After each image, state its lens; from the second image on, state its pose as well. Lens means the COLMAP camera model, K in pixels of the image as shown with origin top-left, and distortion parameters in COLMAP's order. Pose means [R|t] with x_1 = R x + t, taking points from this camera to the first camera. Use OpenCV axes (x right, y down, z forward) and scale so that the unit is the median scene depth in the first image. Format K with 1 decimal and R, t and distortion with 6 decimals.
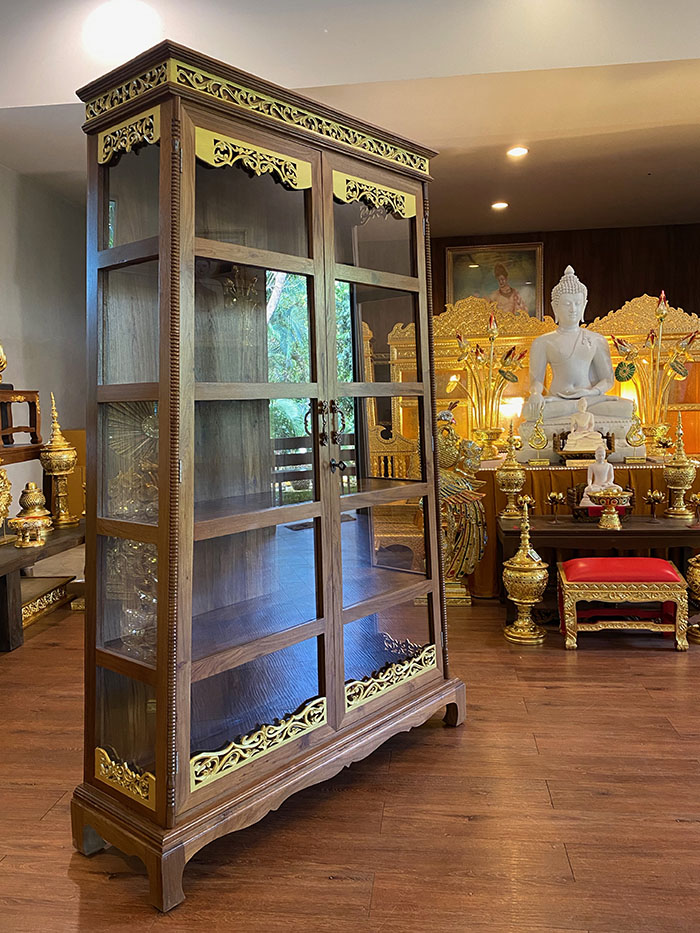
lens RADIAL K [[744.7, 0, 346.5], [0, 744.7, 463.2], [0, 0, 1]] dist [0.009980, 0.007283]
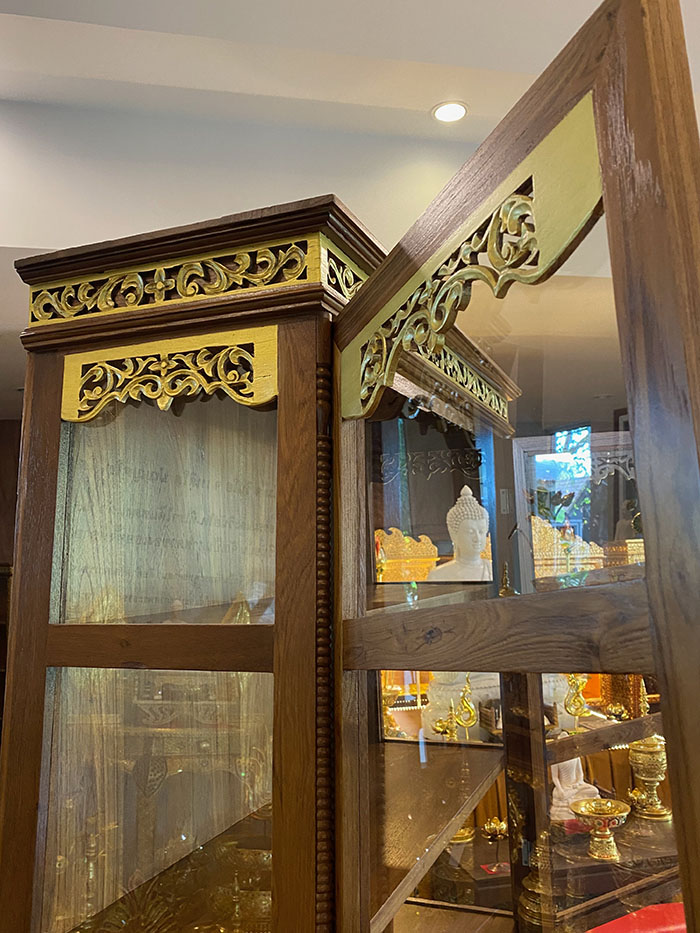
lens RADIAL K [[806.4, 0, 350.0], [0, 806.4, 466.5], [0, 0, 1]] dist [0.074591, -0.112064]
pose [[0.940055, 0.033642, 0.339359, -0.301142], [0.036369, 0.979556, -0.197855, -0.247594], [-0.339078, 0.198337, 0.919613, 0.461913]]
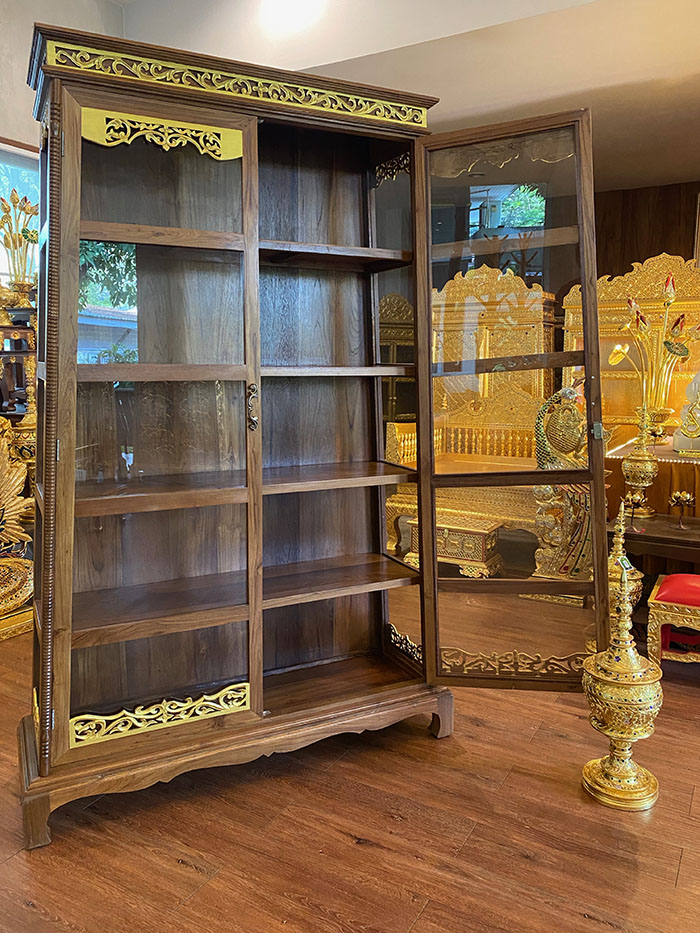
lens RADIAL K [[726.1, 0, 349.7], [0, 726.1, 464.3], [0, 0, 1]] dist [0.009338, 0.000383]
pose [[0.921014, 0.088609, -0.379318, 0.447108], [-0.062267, 0.994752, 0.081187, -0.064372], [0.384521, -0.051156, 0.921698, 0.179513]]
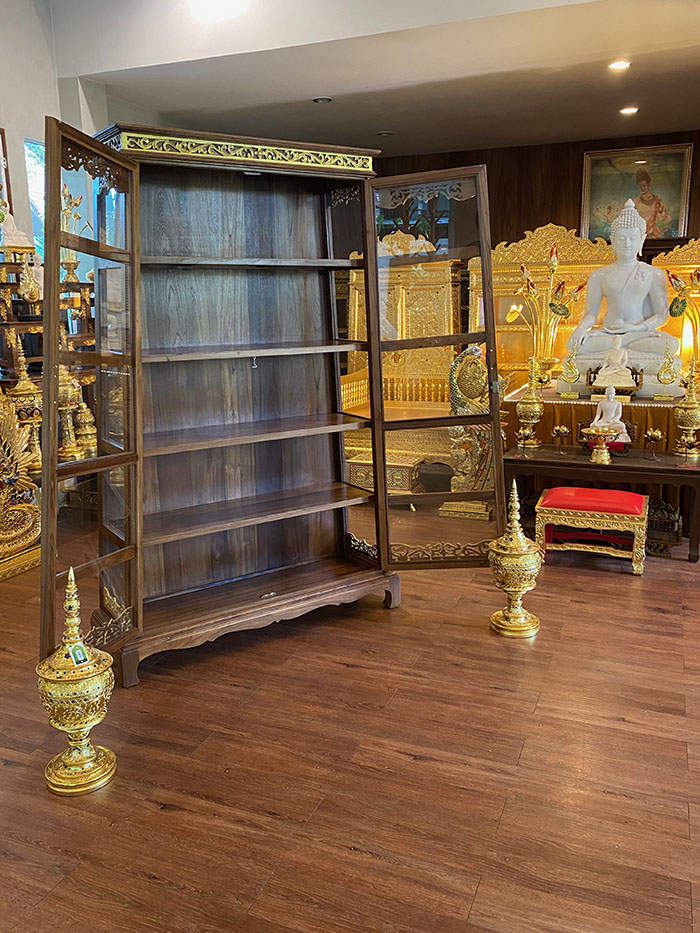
lens RADIAL K [[766.3, 0, 345.1], [0, 766.3, 468.9], [0, 0, 1]] dist [0.070578, -0.173858]
pose [[0.964148, 0.074247, -0.254766, 0.491188], [-0.035604, 0.987574, 0.153069, -0.111535], [0.262965, -0.138510, 0.954811, -0.328152]]
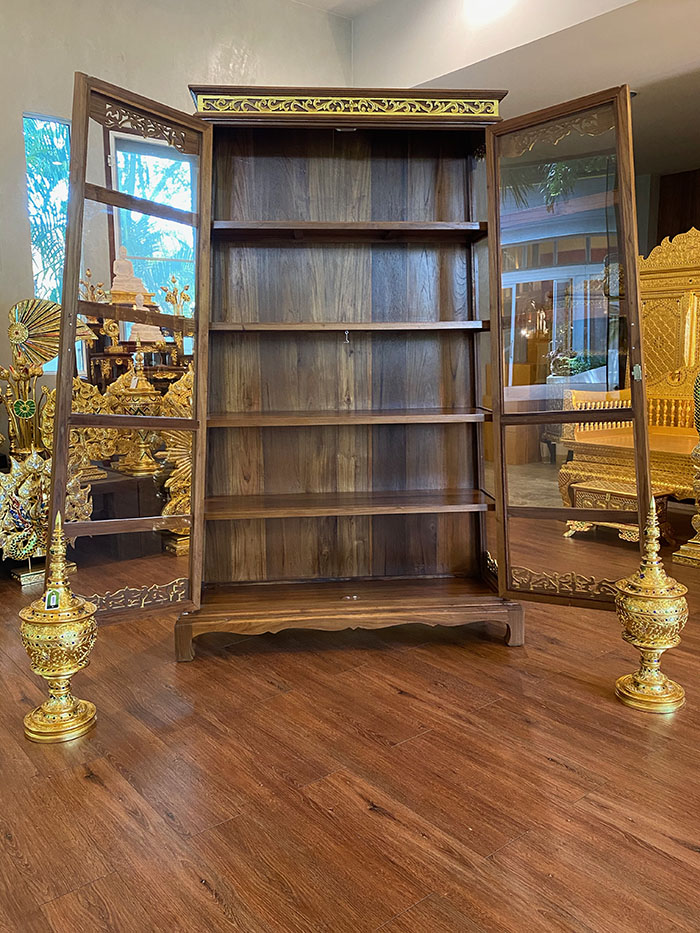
lens RADIAL K [[760.6, 0, 350.0], [0, 760.6, 466.5], [0, 0, 1]] dist [0.087355, -0.162501]
pose [[0.718555, 0.128487, -0.683498, 0.872969], [-0.067411, 0.991026, 0.115429, -0.015016], [0.692195, -0.036866, 0.720768, 0.079533]]
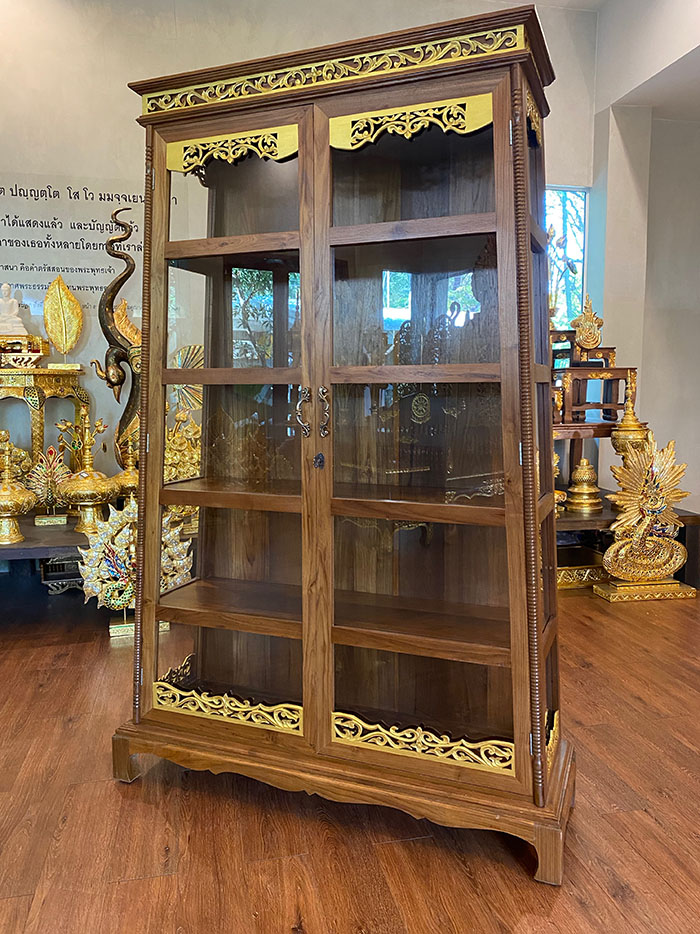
lens RADIAL K [[736.9, 0, 348.4], [0, 736.9, 462.6], [0, 0, 1]] dist [0.013036, 0.000896]
pose [[0.324904, 0.124291, -0.937544, 0.832511], [-0.083216, 0.991239, 0.102571, -0.089525], [0.942079, 0.044694, 0.332400, 0.753726]]
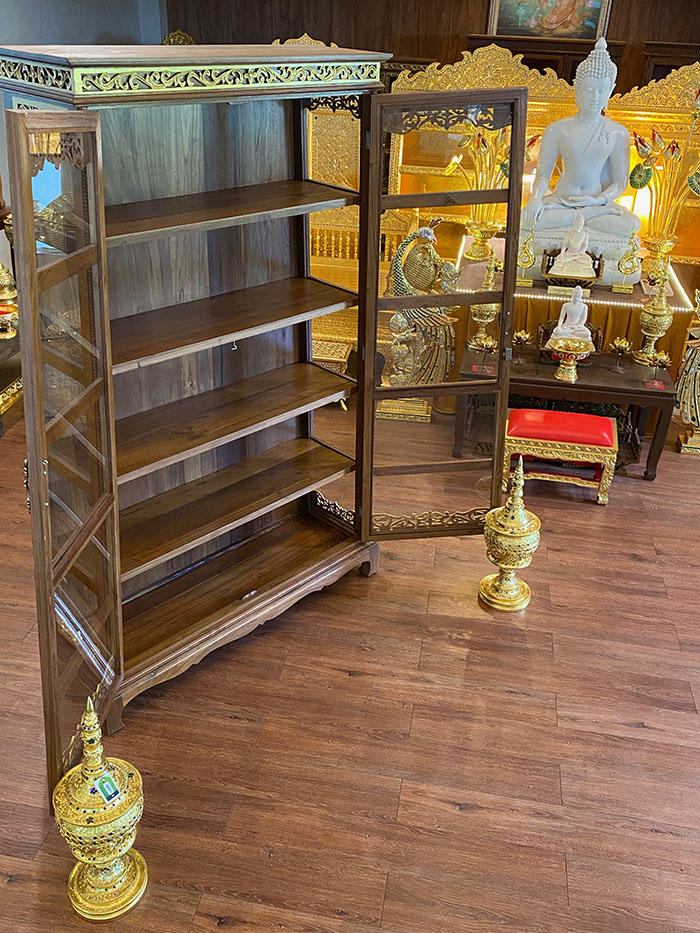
lens RADIAL K [[822.4, 0, 345.9], [0, 822.4, 466.8], [0, 0, 1]] dist [0.071853, -0.141590]
pose [[0.996103, 0.086792, -0.015698, 0.146271], [-0.072383, 0.906119, 0.416784, -0.438038], [0.050398, -0.414024, 0.908870, -0.151896]]
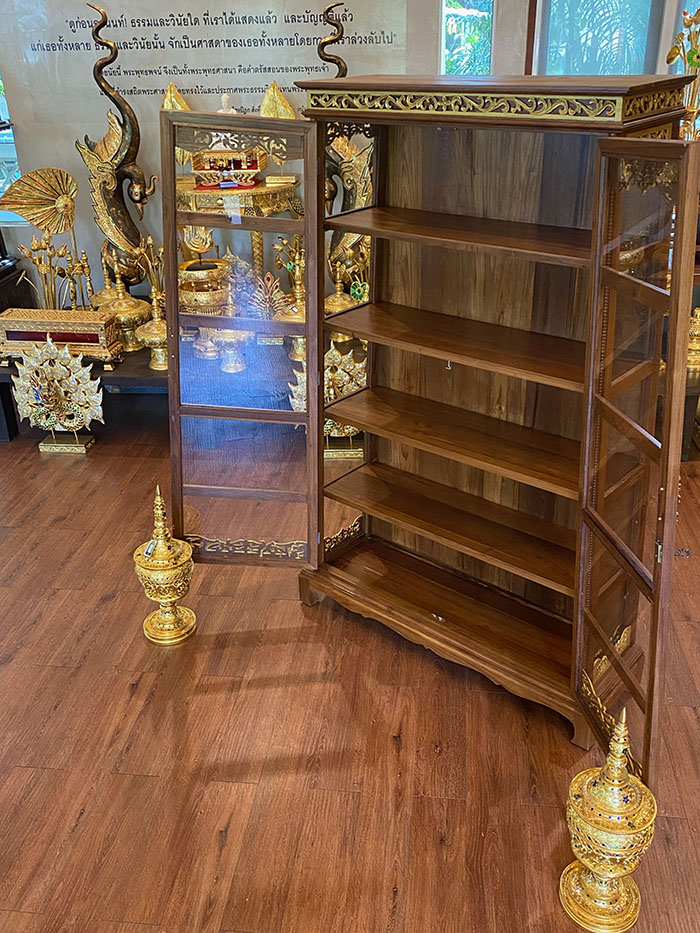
lens RADIAL K [[842.2, 0, 350.0], [0, 842.2, 466.5], [0, 0, 1]] dist [0.011287, -0.001257]
pose [[0.001314, 0.484369, -0.874863, 1.119716], [-0.050944, 0.873760, 0.483682, -0.548234], [0.998701, 0.043933, 0.025824, 0.852531]]
